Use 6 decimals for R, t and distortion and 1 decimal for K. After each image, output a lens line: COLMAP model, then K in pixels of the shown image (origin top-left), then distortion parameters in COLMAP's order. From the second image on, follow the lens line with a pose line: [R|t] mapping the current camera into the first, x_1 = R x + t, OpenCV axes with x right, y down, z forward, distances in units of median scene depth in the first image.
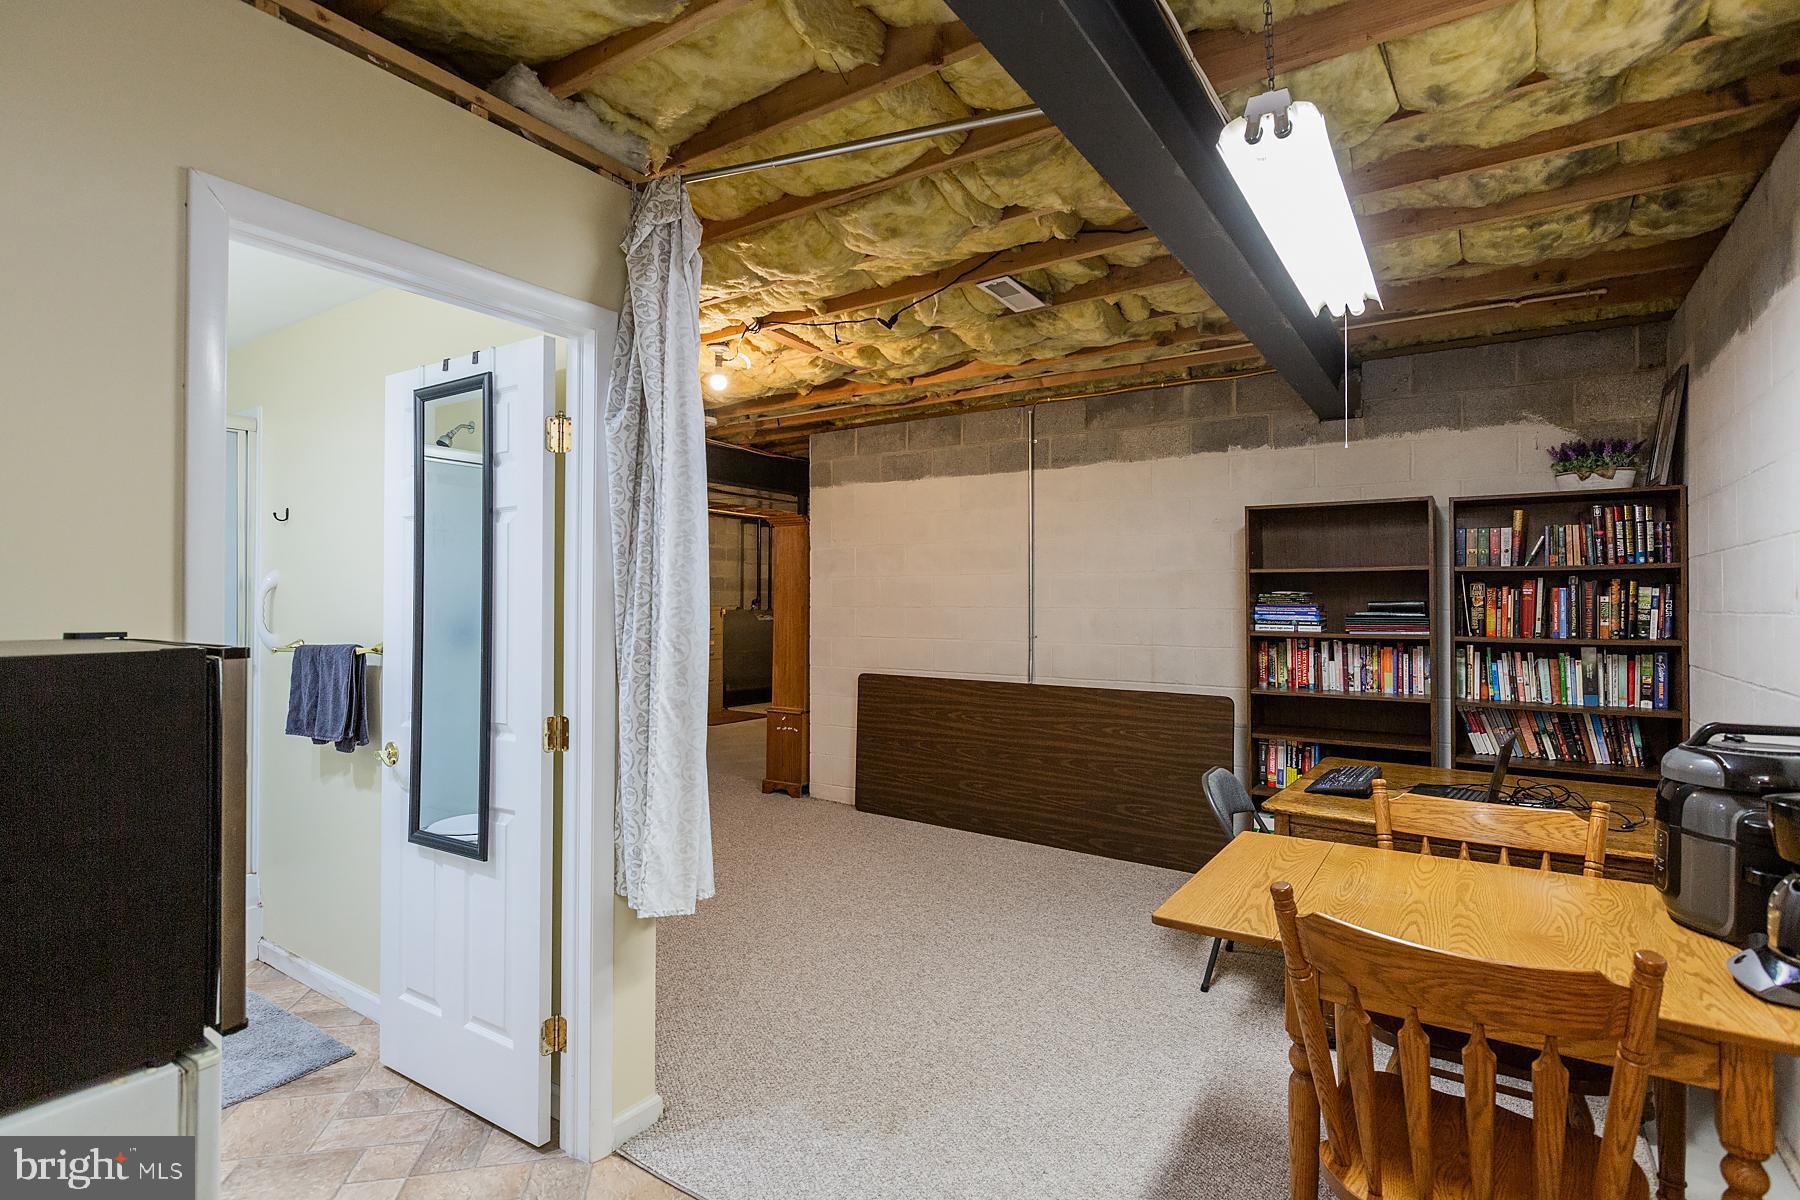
lens RADIAL K [[870.3, 0, 901.0], [0, 870.3, 604.8], [0, 0, 1]] dist [-0.001115, -0.000184]
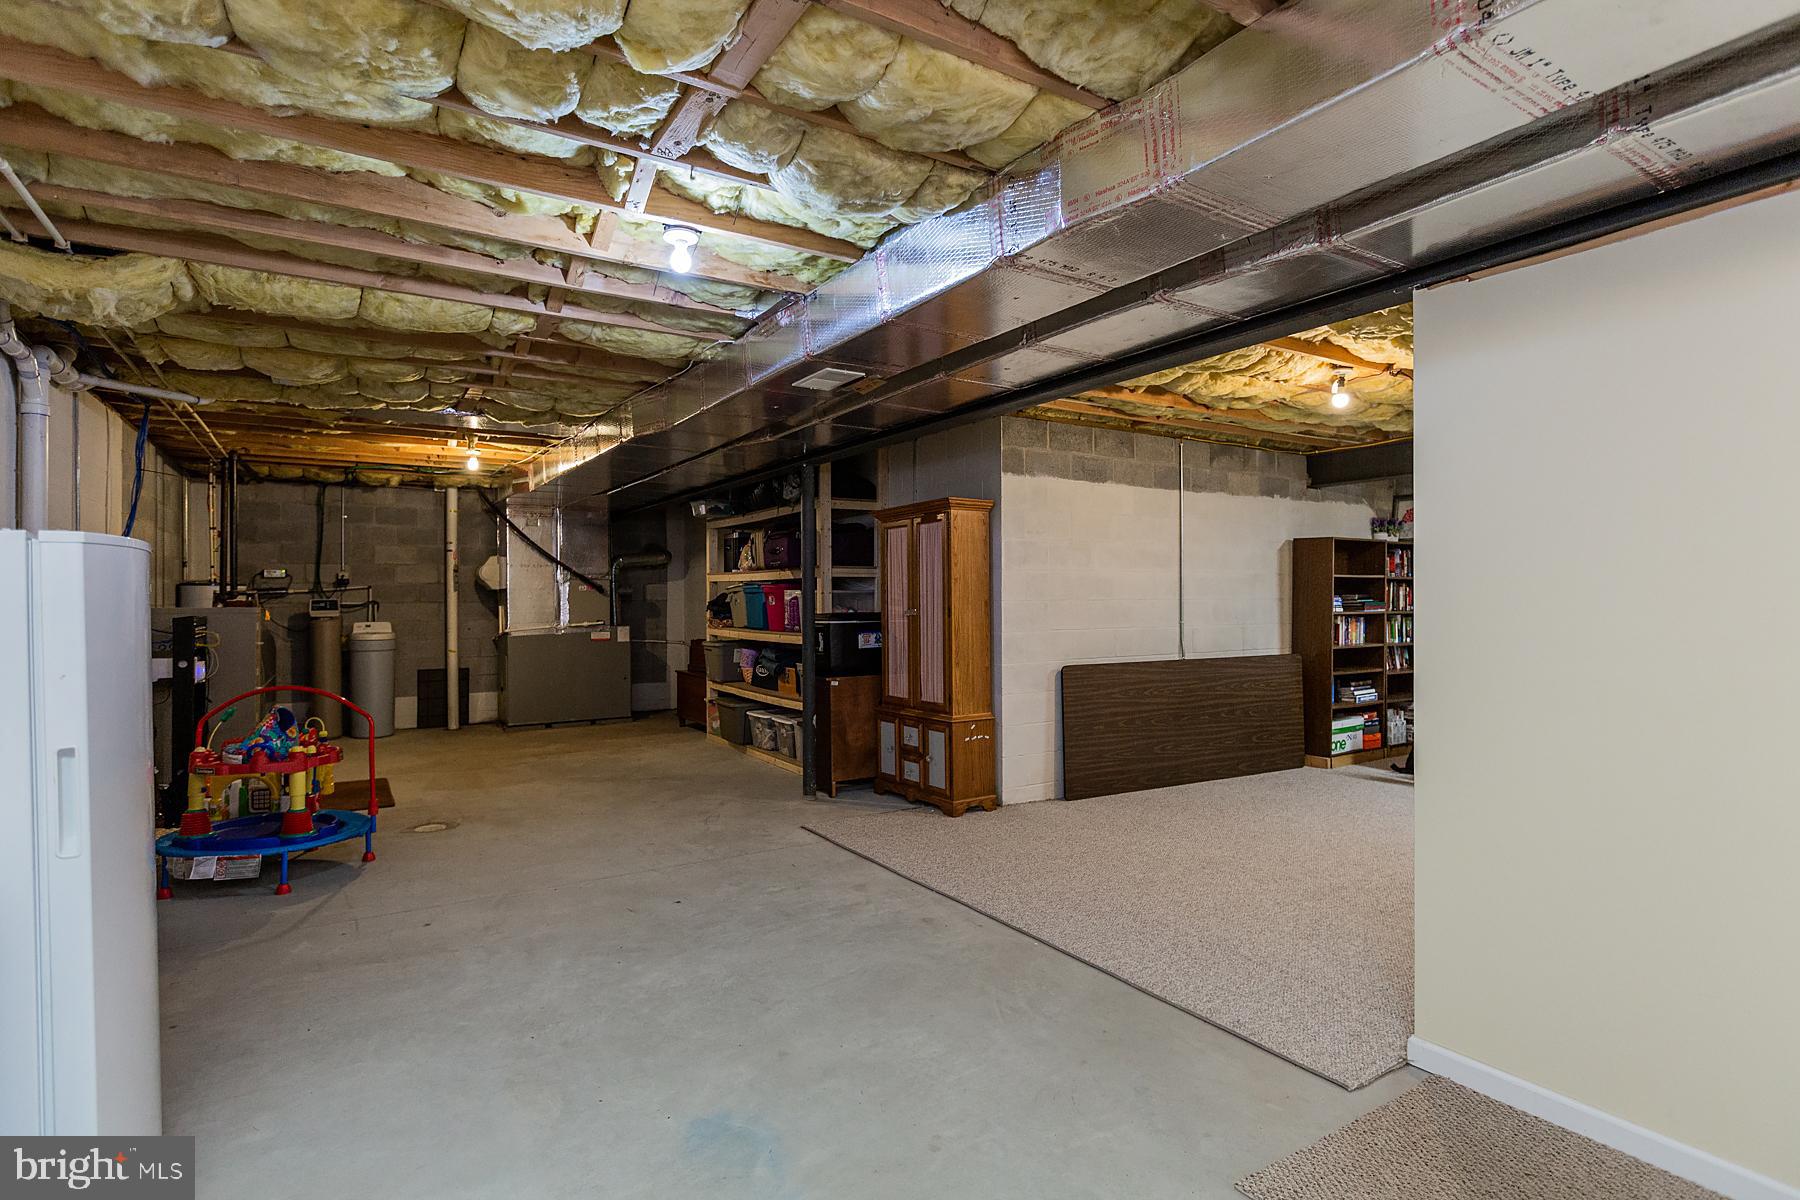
lens RADIAL K [[902.6, 0, 899.2], [0, 902.6, 596.0], [0, 0, 1]] dist [-0.001726, -0.000106]
pose [[0.406996, -0.010583, 0.913369, -1.189048], [0.000778, 0.999937, 0.011239, -0.016300], [-0.913430, -0.003864, 0.406979, 0.820572]]
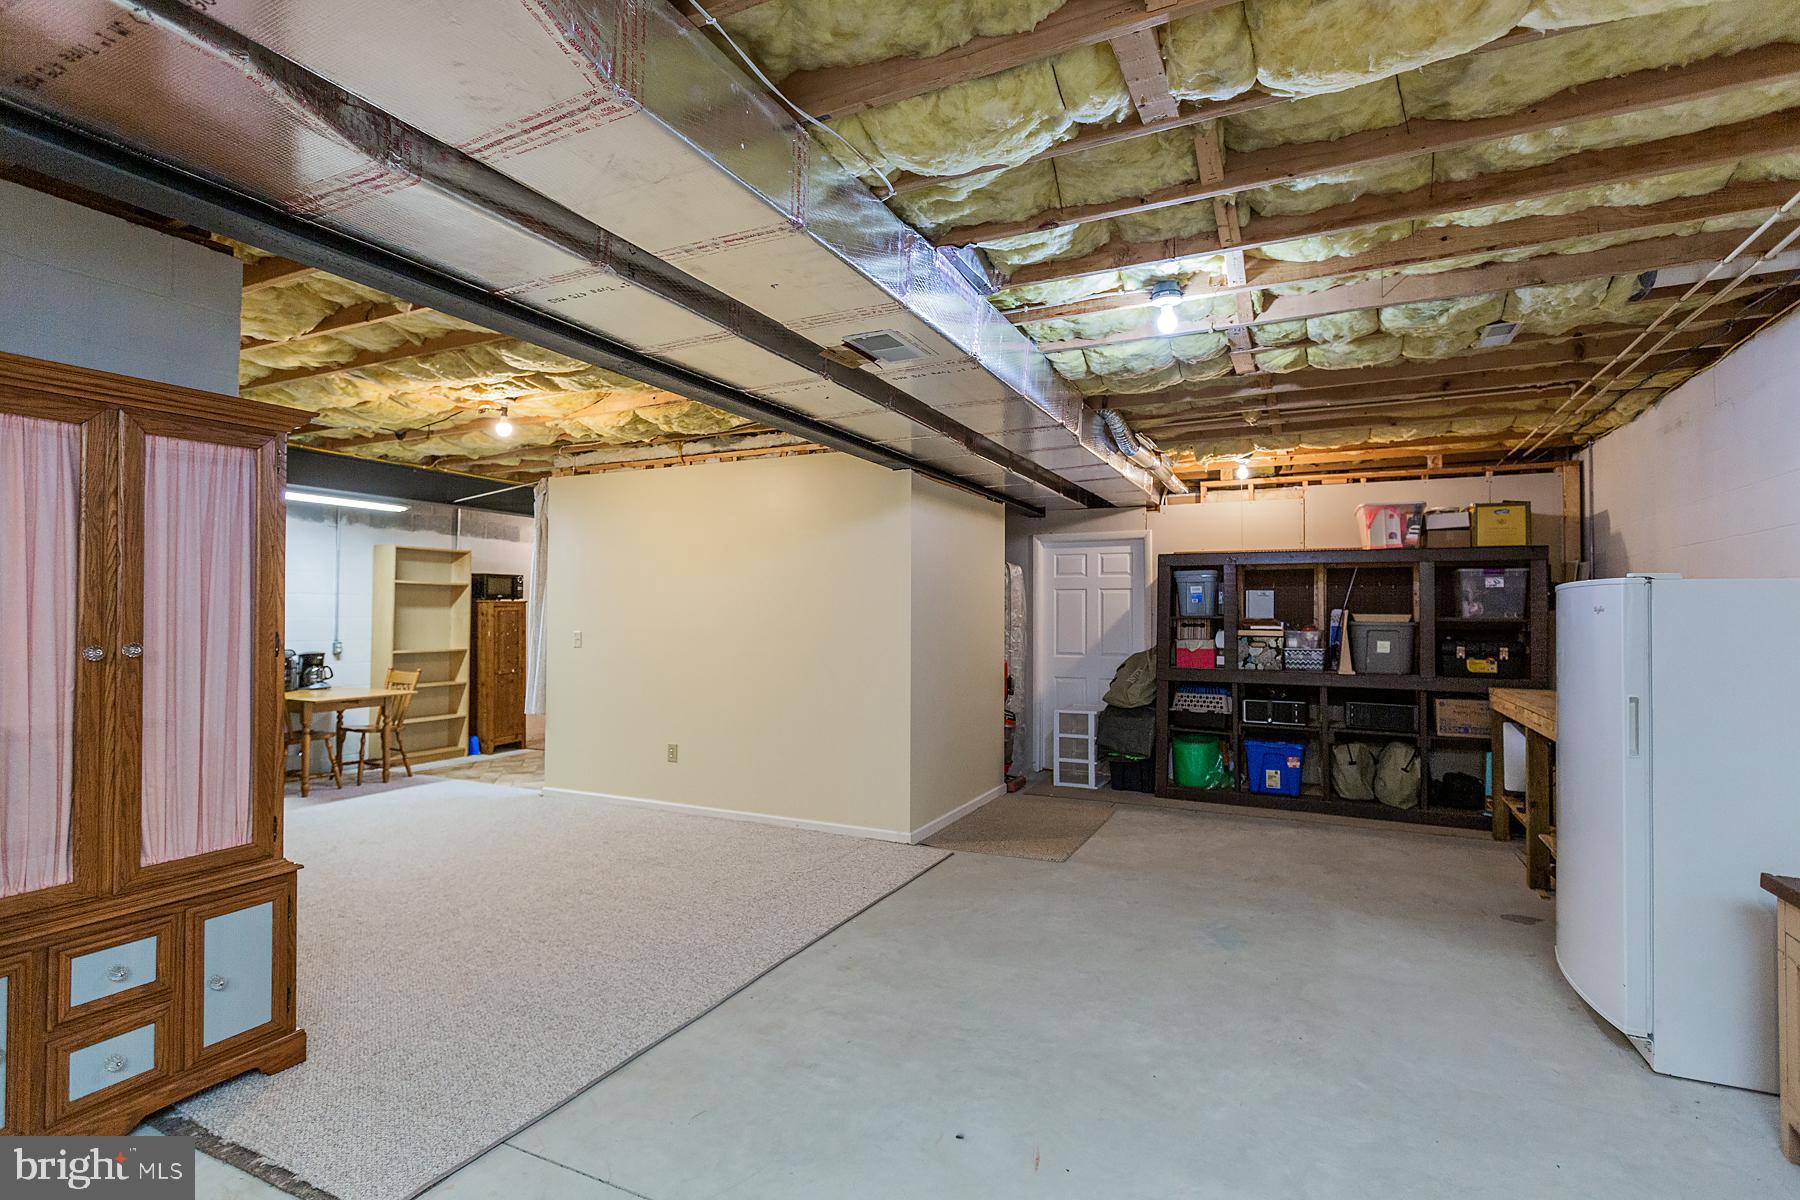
lens RADIAL K [[870.3, 0, 895.1], [0, 870.3, 607.2], [0, 0, 1]] dist [-0.001115, -0.000184]
pose [[-0.991301, -0.010518, -0.131190, -0.470094], [-0.008016, 0.999776, -0.019583, -0.000520], [0.131367, -0.018361, -0.991164, 1.738762]]
